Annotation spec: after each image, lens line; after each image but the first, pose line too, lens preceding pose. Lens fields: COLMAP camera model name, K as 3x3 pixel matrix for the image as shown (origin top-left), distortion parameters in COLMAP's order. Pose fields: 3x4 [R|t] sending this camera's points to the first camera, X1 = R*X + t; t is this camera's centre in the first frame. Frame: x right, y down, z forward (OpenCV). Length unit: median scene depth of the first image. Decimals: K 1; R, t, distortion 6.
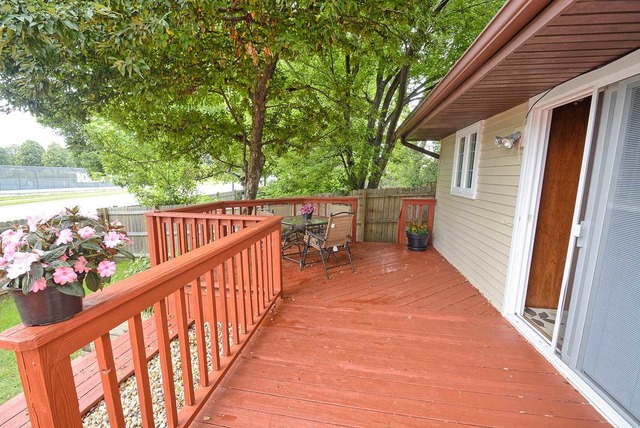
lens RADIAL K [[278.0, 0, 302.7], [0, 278.0, 218.5], [0, 0, 1]] dist [0.000848, -0.011575]
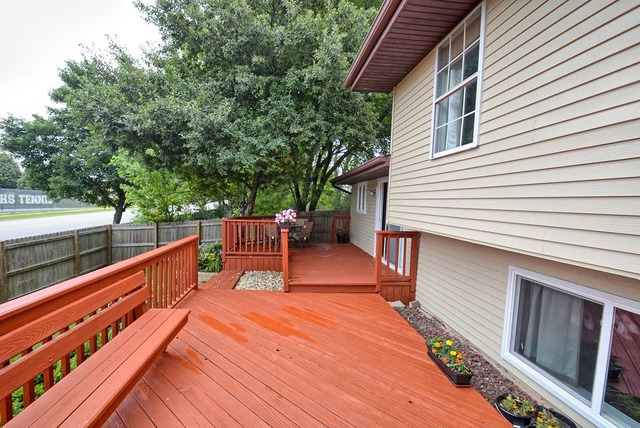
lens RADIAL K [[278.0, 0, 302.7], [0, 278.0, 218.5], [0, 0, 1]] dist [0.000848, -0.011575]
pose [[0.966280, 0.000573, 0.257493, -0.244673], [0.021861, 0.996205, -0.084253, 0.076929], [-0.256564, 0.087041, 0.962600, -0.561450]]
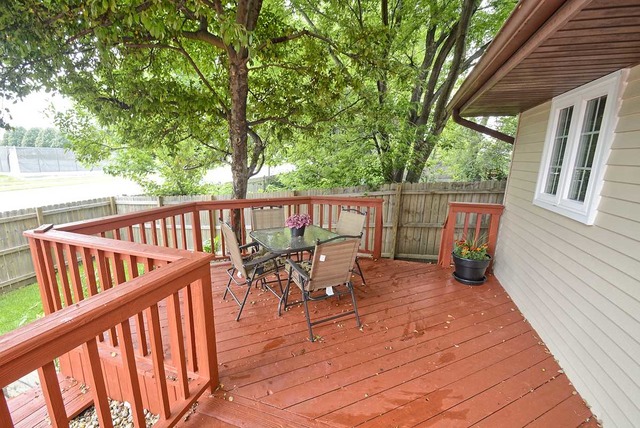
lens RADIAL K [[278.0, 0, 302.7], [0, 278.0, 218.5], [0, 0, 1]] dist [0.000848, -0.011575]
pose [[0.988418, 0.037445, -0.147067, 0.081960], [-0.028681, 0.997709, 0.061271, -0.051836], [0.149024, -0.056343, 0.987227, 0.216105]]
